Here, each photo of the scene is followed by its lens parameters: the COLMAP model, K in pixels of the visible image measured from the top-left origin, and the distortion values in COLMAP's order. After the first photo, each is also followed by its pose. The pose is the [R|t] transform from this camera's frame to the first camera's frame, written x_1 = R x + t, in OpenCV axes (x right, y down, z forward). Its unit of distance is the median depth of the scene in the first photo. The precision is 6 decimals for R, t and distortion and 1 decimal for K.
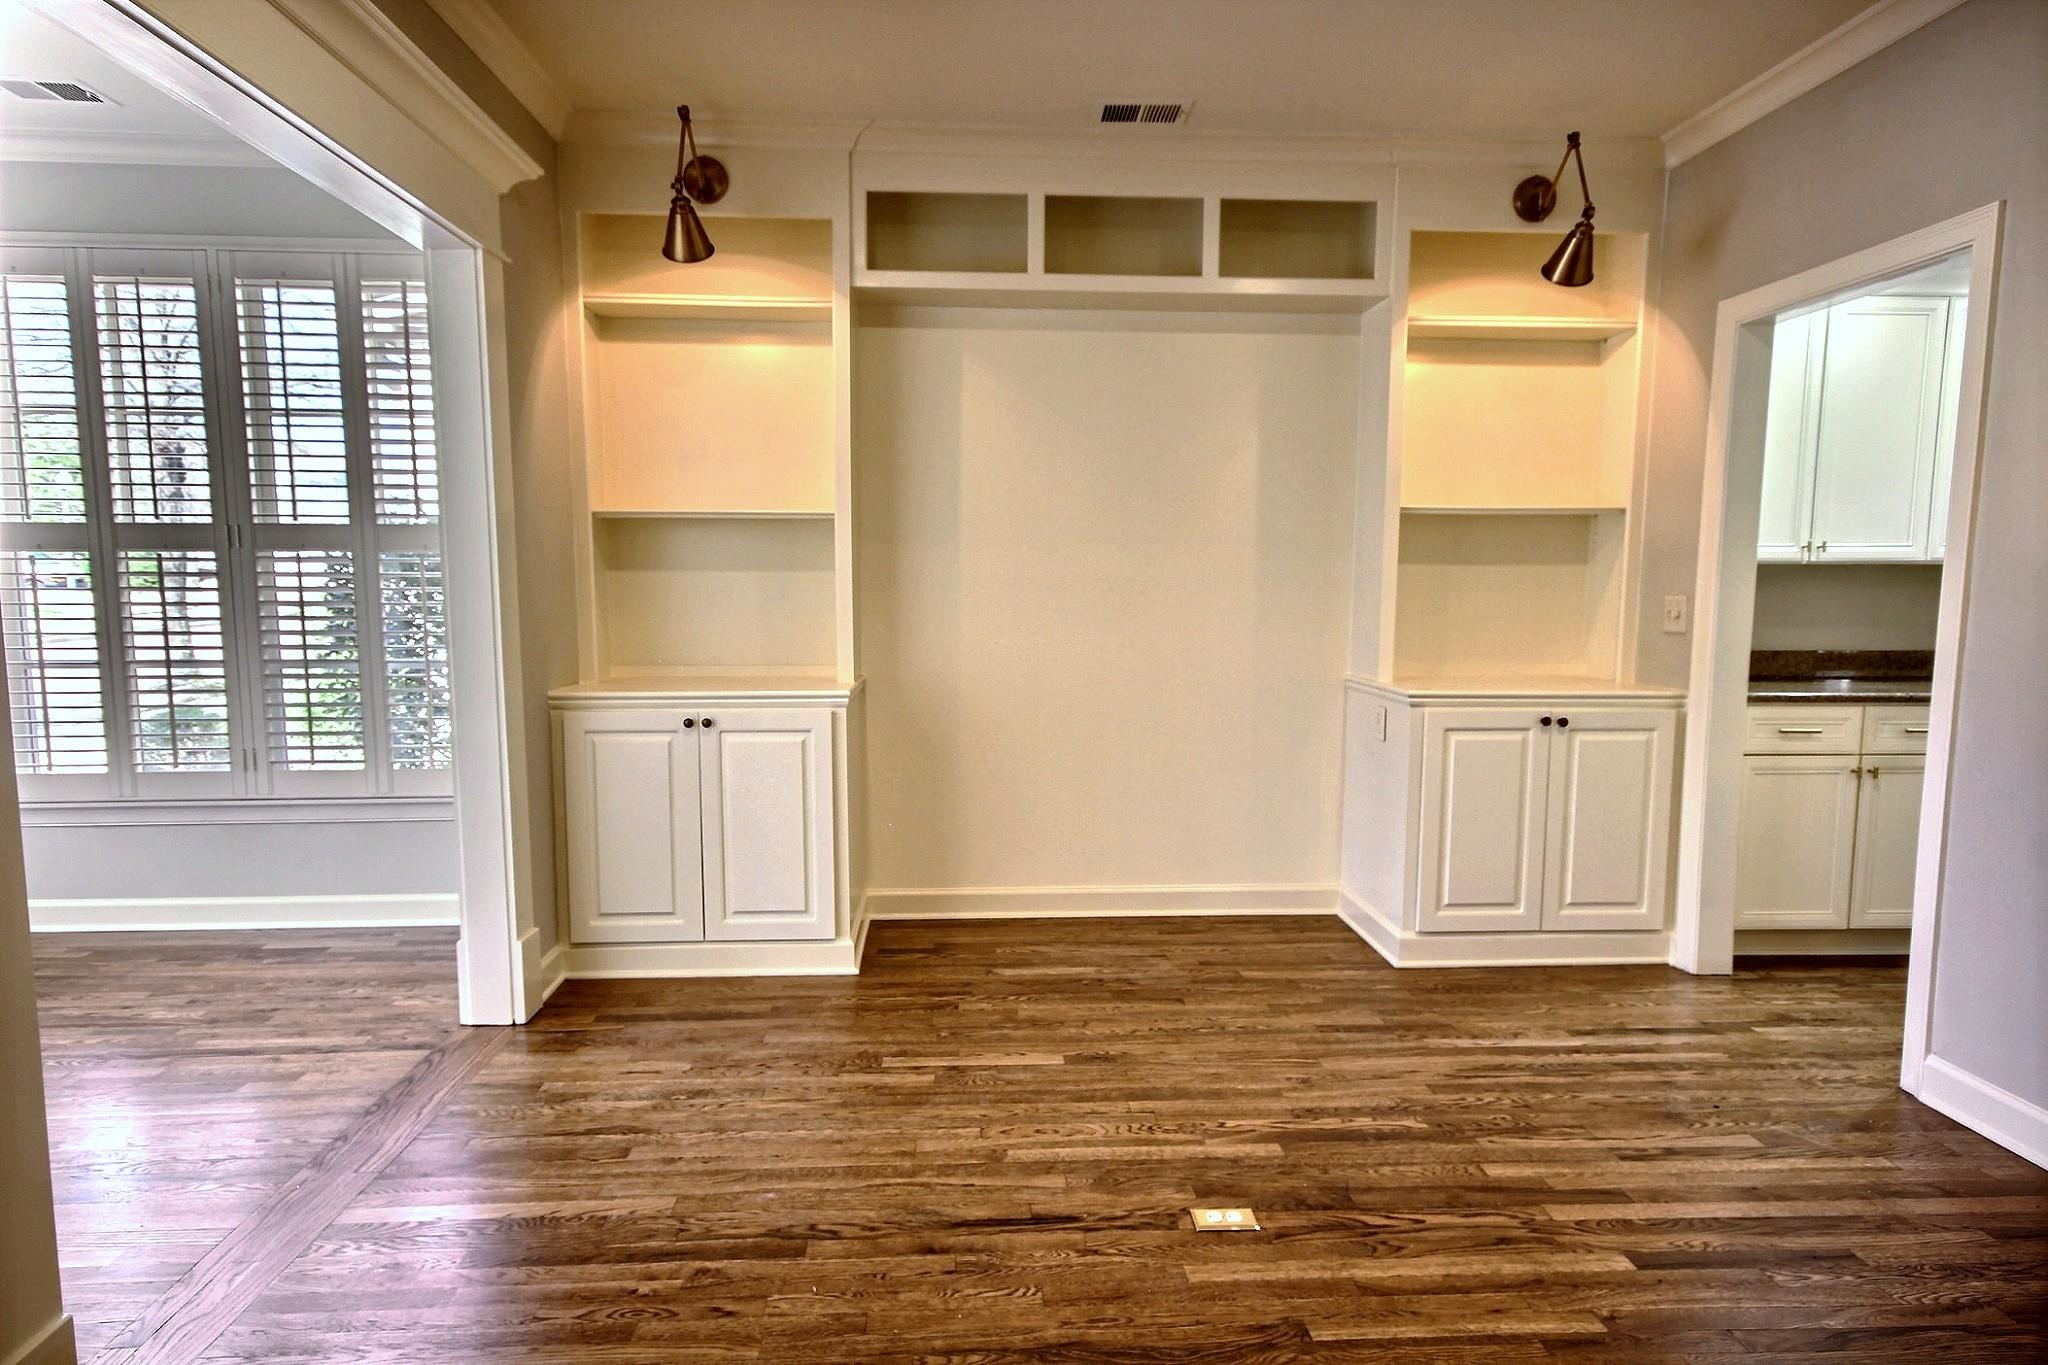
lens RADIAL K [[1174.9, 0, 1024.9], [0, 1174.9, 700.8], [0, 0, 1]] dist [0.001318, 0.020192]
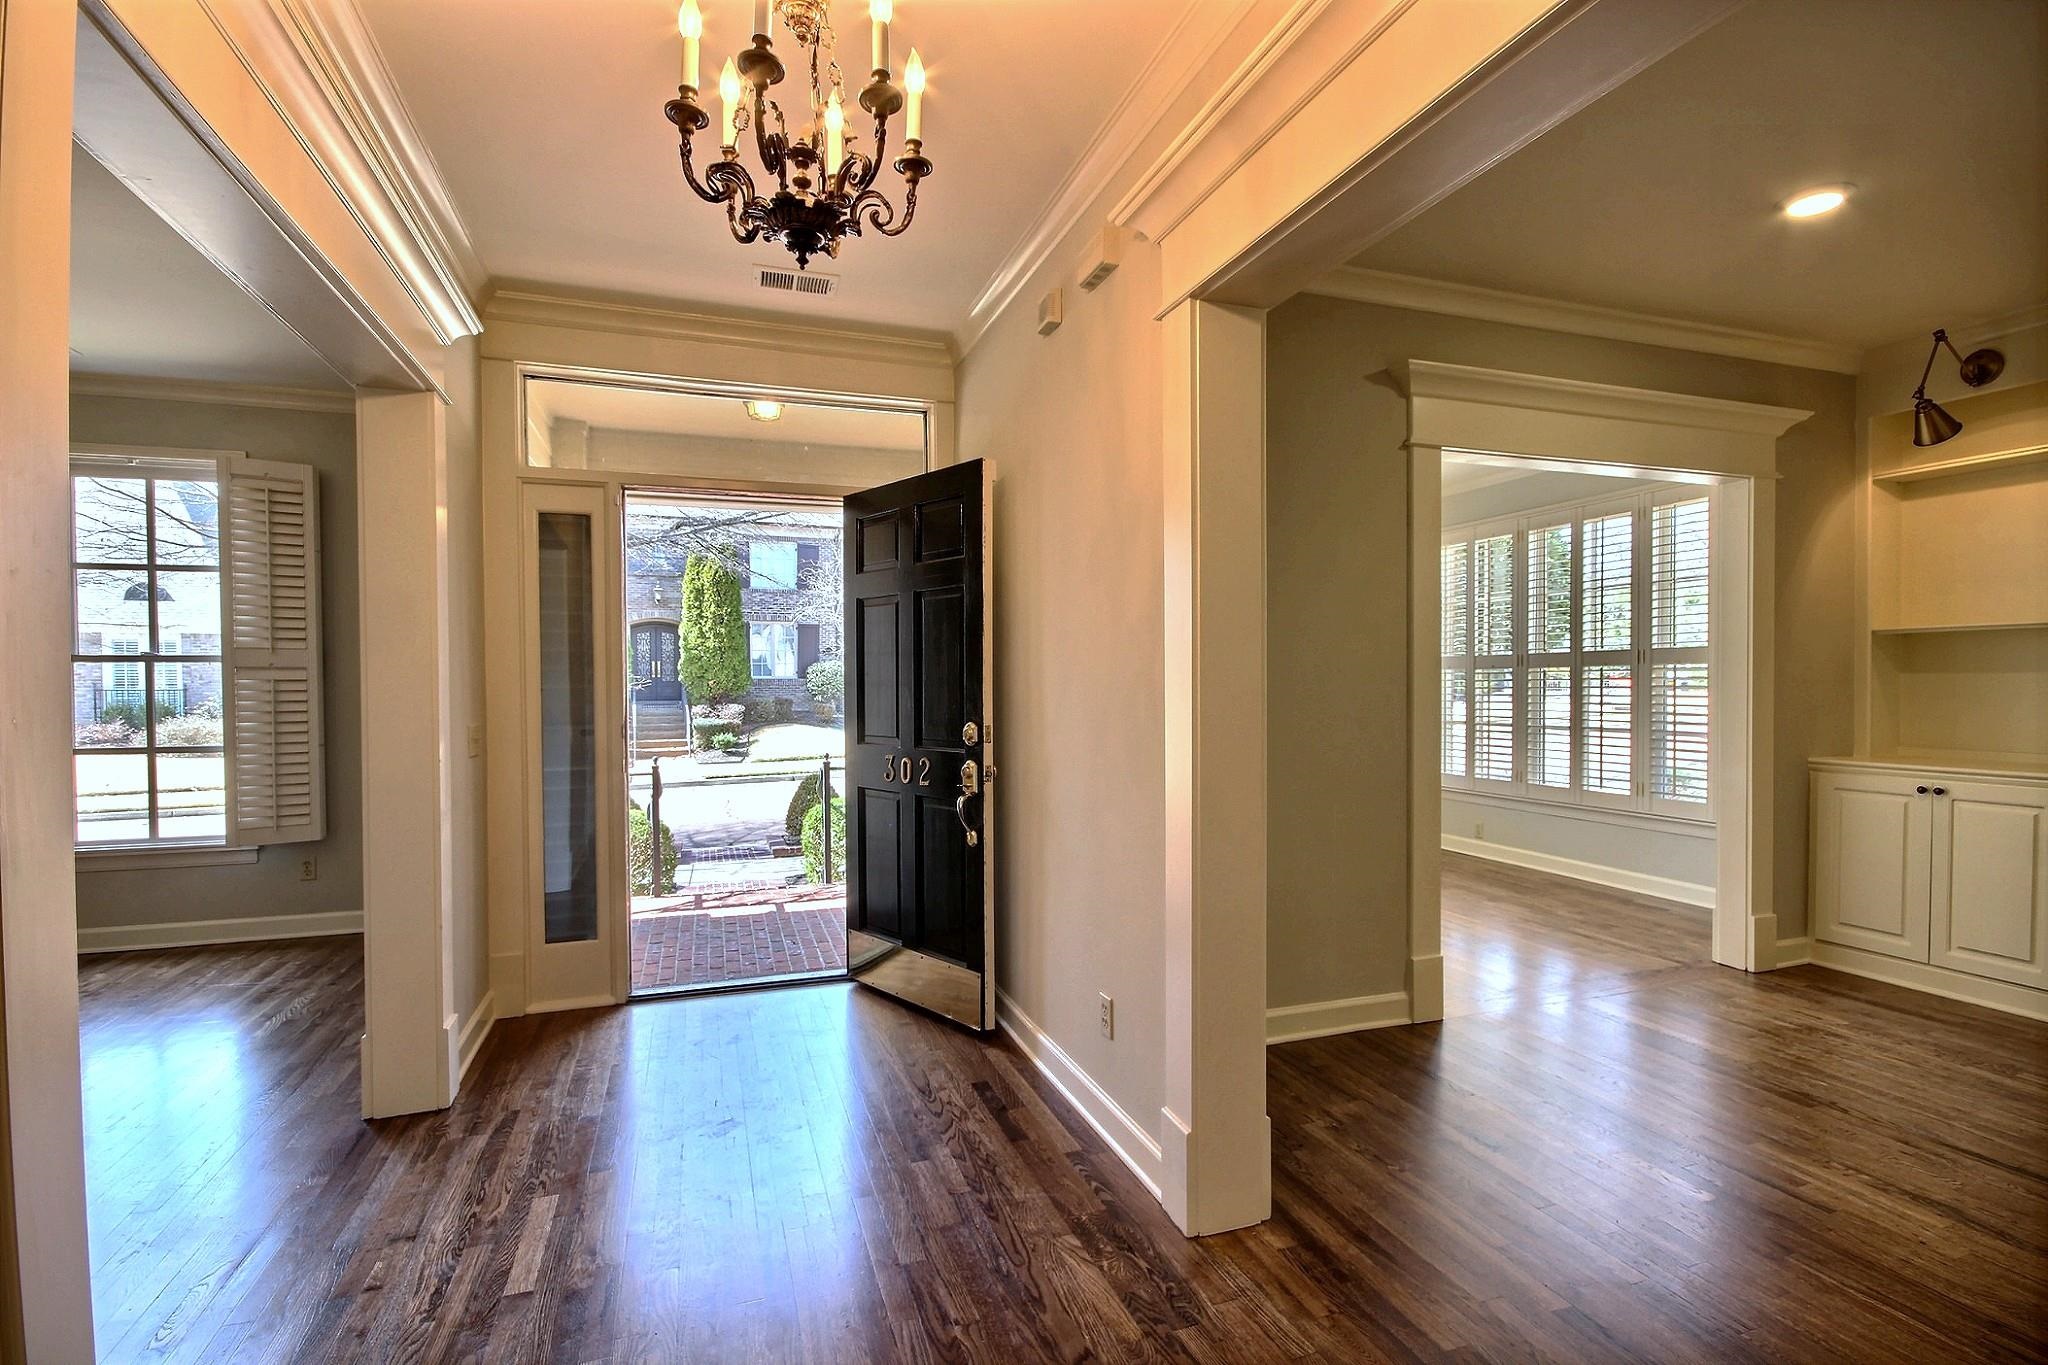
lens RADIAL K [[949.8, 0, 1023.7], [0, 949.8, 698.7], [0, 0, 1]] dist [0.007854, -0.009822]
pose [[0.275519, 0.013555, -0.961200, 0.444283], [-0.098943, 0.994990, -0.014330, 0.031873], [0.956190, 0.099052, 0.275480, -0.244259]]
